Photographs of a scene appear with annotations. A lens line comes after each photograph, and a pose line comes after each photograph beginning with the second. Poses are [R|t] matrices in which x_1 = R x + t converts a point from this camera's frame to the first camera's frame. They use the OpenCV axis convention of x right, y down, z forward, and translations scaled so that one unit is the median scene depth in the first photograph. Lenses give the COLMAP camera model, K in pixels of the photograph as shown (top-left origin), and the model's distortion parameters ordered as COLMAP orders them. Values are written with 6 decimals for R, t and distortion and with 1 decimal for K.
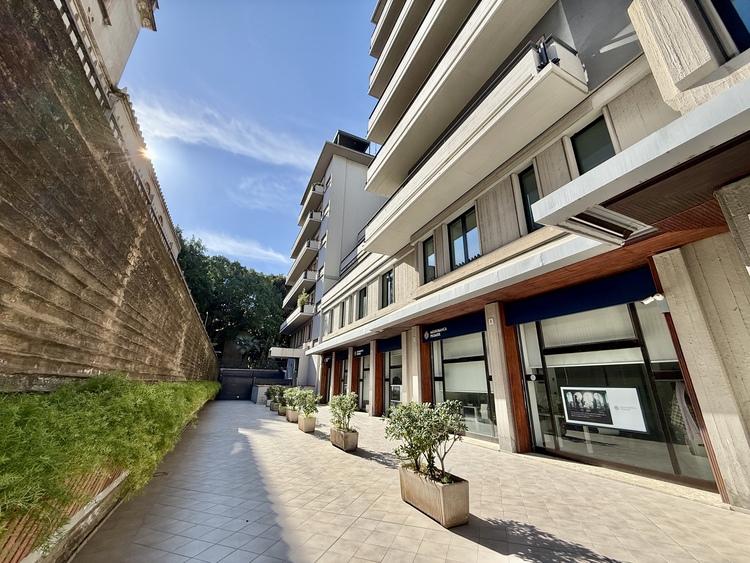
lens RADIAL K [[296.3, 0, 375.1], [0, 296.3, 287.6], [0, 0, 1]] dist [-0.000272, 0.000071]
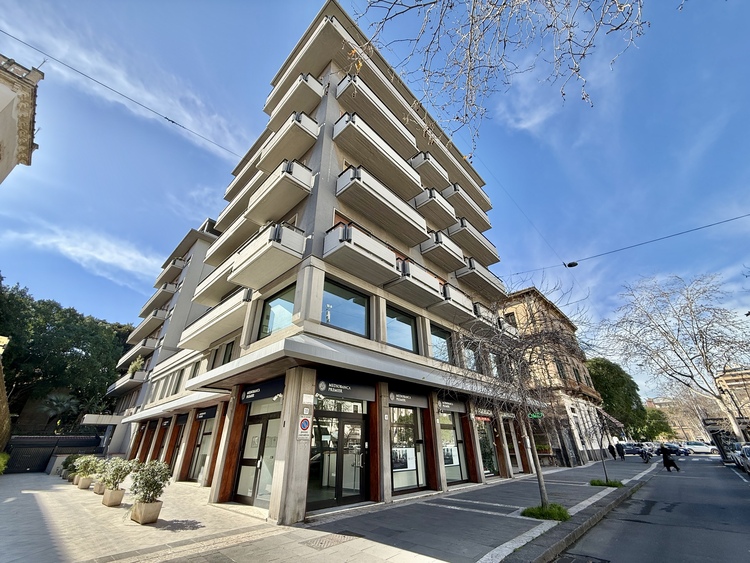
lens RADIAL K [[300.2, 0, 377.9], [0, 300.2, 284.2], [0, 0, 1]] dist [0.016441, -0.008186]
pose [[0.933867, 0.144436, 0.327154, 0.171503], [-0.085276, 0.978361, -0.188516, -0.117301], [-0.347303, 0.148150, 0.925976, -0.353088]]
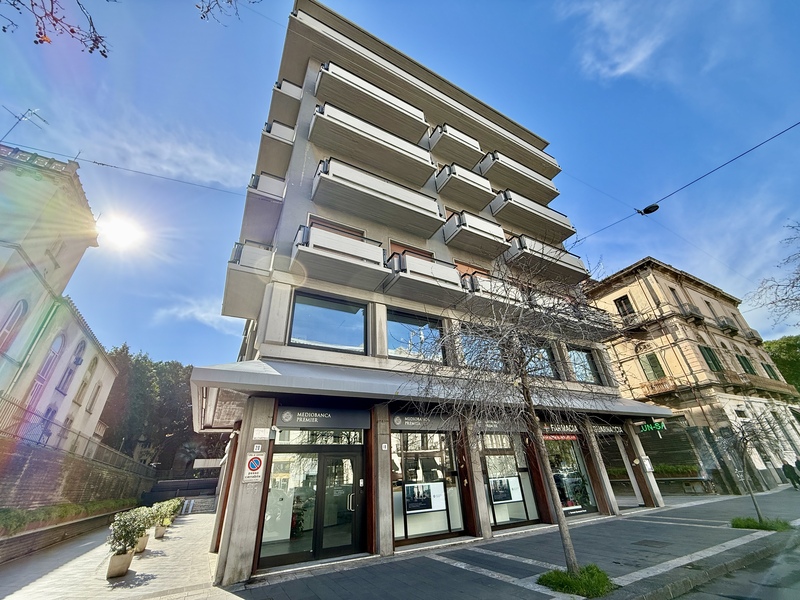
lens RADIAL K [[319.3, 0, 398.2], [0, 319.3, 299.9], [0, 0, 1]] dist [-0.000657, 0.000162]
pose [[0.996669, -0.034992, 0.073664, 0.328184], [0.048787, 0.979642, -0.194735, -0.107872], [-0.065351, 0.197680, 0.978086, -0.327458]]
